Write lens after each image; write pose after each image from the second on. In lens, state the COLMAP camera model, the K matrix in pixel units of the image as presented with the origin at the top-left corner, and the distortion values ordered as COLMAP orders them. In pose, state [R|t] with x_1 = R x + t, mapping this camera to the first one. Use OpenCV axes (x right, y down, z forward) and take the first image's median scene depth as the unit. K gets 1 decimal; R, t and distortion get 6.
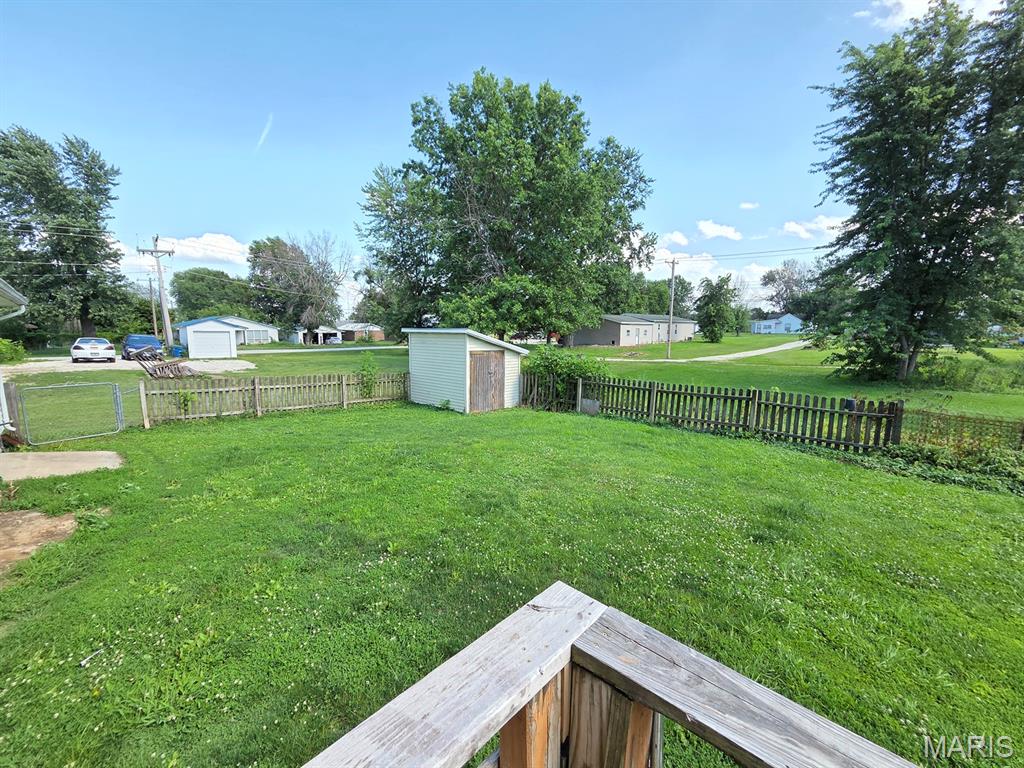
lens RADIAL K [[418.7, 0, 510.0], [0, 418.7, 382.7], [0, 0, 1]] dist [0.002274, 0.000099]
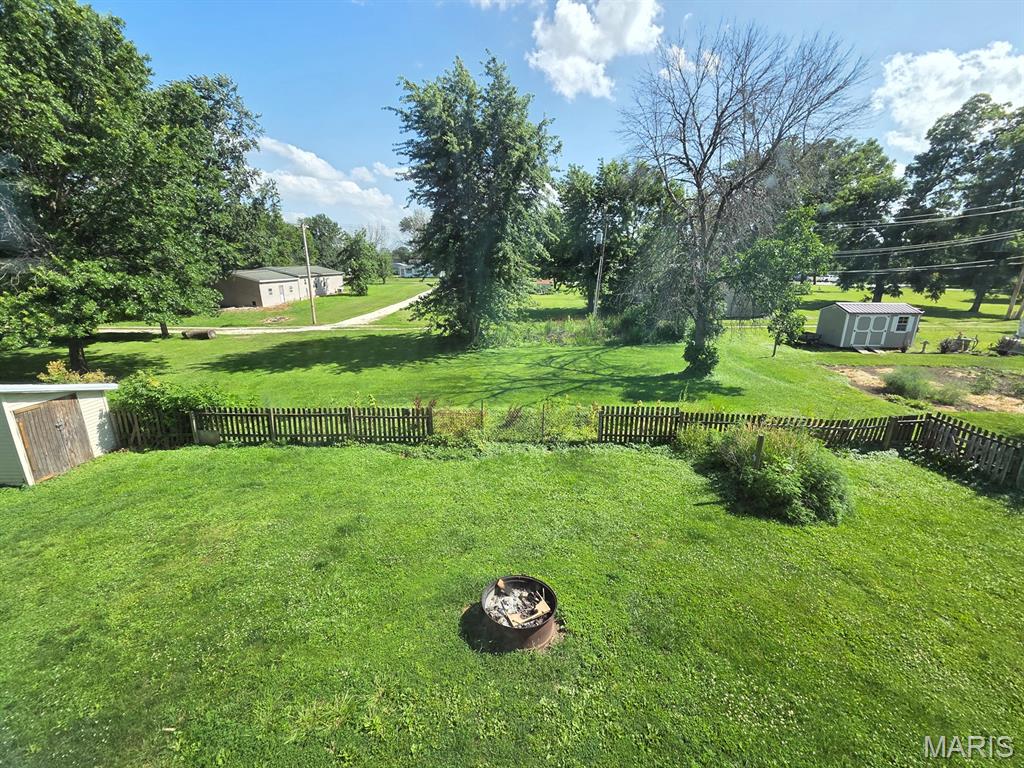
lens RADIAL K [[418.7, 0, 508.2], [0, 418.7, 379.8], [0, 0, 1]] dist [0.002274, 0.000099]
pose [[0.730512, -0.190035, 0.655926, 0.118075], [0.089998, 0.978914, 0.183379, -0.287174], [-0.676943, -0.074929, 0.732211, -0.305818]]
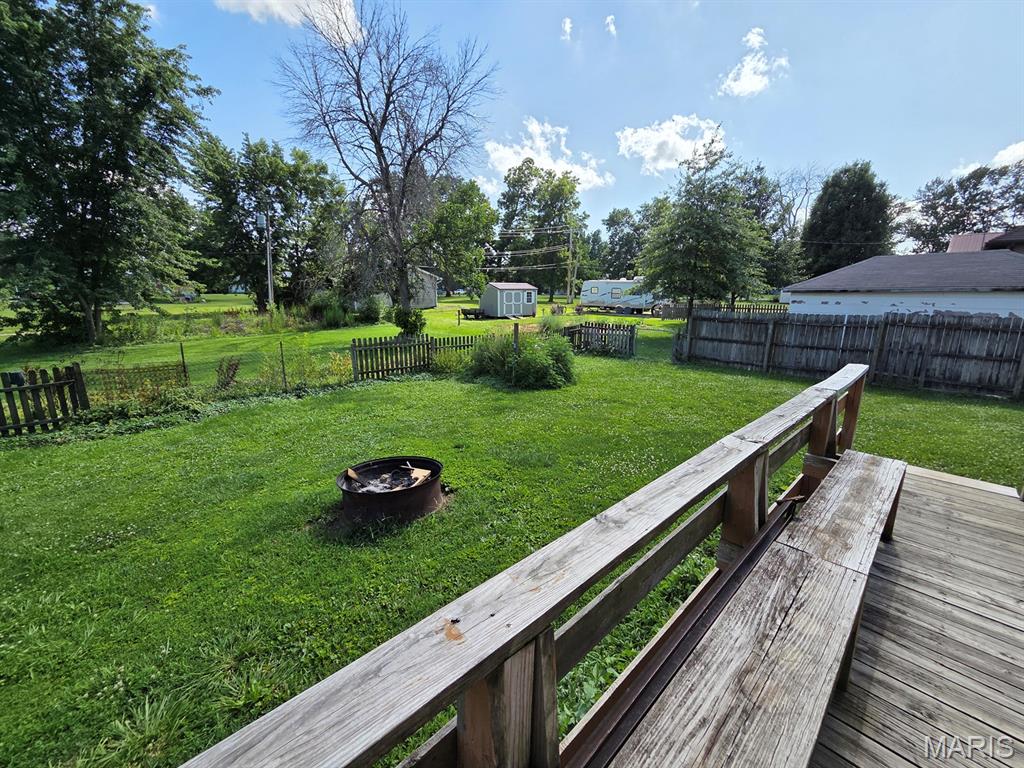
lens RADIAL K [[418.7, 0, 501.7], [0, 418.7, 383.0], [0, 0, 1]] dist [0.002274, 0.000099]
pose [[0.063998, -0.221005, 0.973171, 0.057359], [0.125735, 0.969184, 0.211831, 0.004948], [-0.989997, 0.108805, 0.089813, -0.024812]]
